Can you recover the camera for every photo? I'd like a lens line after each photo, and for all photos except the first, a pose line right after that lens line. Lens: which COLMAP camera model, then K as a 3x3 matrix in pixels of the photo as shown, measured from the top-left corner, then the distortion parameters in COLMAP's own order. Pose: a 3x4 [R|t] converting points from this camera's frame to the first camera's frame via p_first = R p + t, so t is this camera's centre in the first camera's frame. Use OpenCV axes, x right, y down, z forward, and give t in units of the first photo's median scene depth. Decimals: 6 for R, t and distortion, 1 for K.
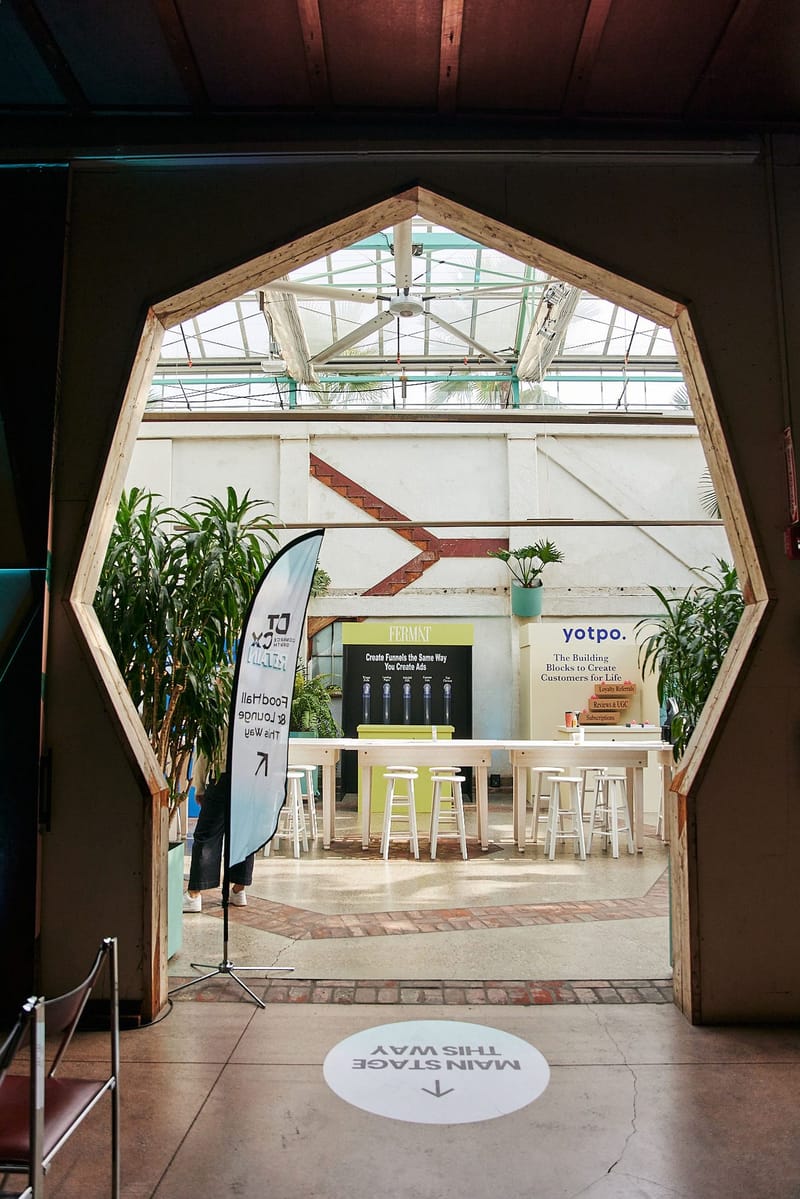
lens RADIAL K [[908.2, 0, 400.0], [0, 908.2, 599.5], [0, 0, 1]] dist [0.039976, 0.000939]
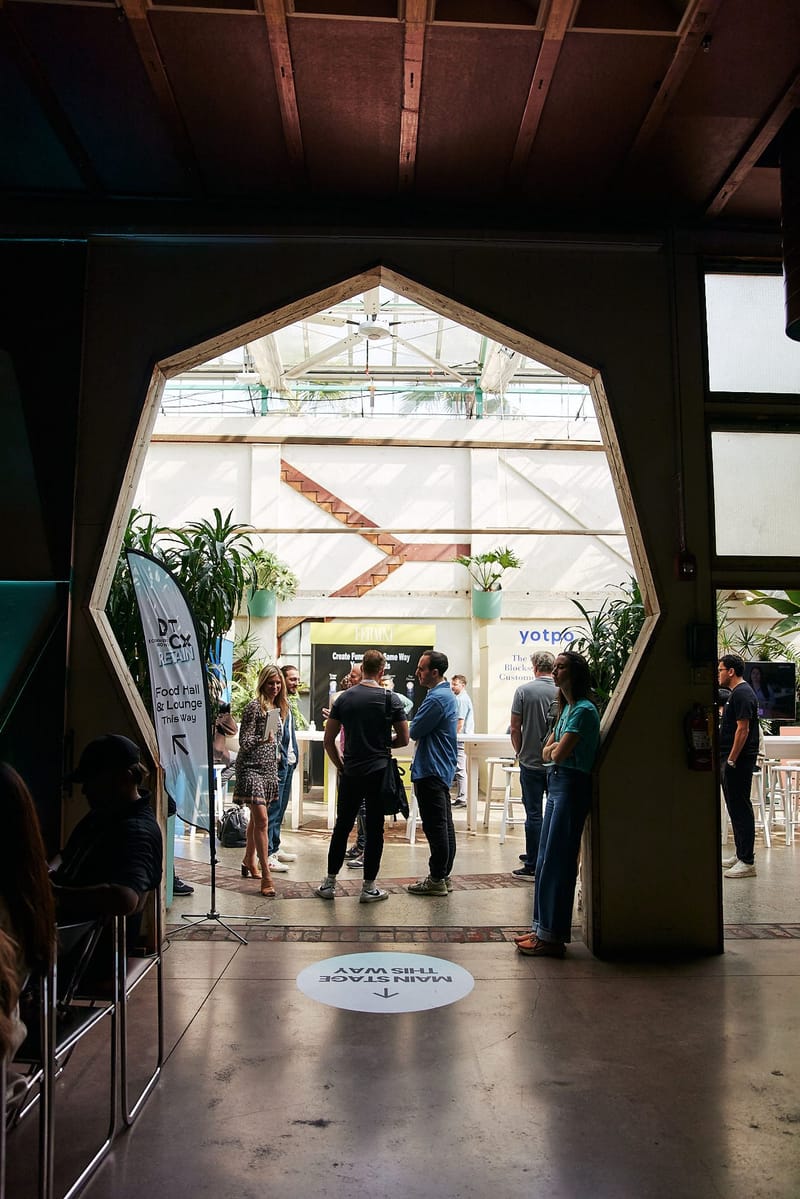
lens RADIAL K [[957.1, 0, 400.0], [0, 957.1, 599.5], [0, 0, 1]] dist [-0.003603, -0.001240]
pose [[0.999423, 0.010457, 0.032312, 0.007173], [-0.010599, 0.999935, 0.004204, -0.014401], [-0.032266, -0.004544, 0.999469, -0.204857]]
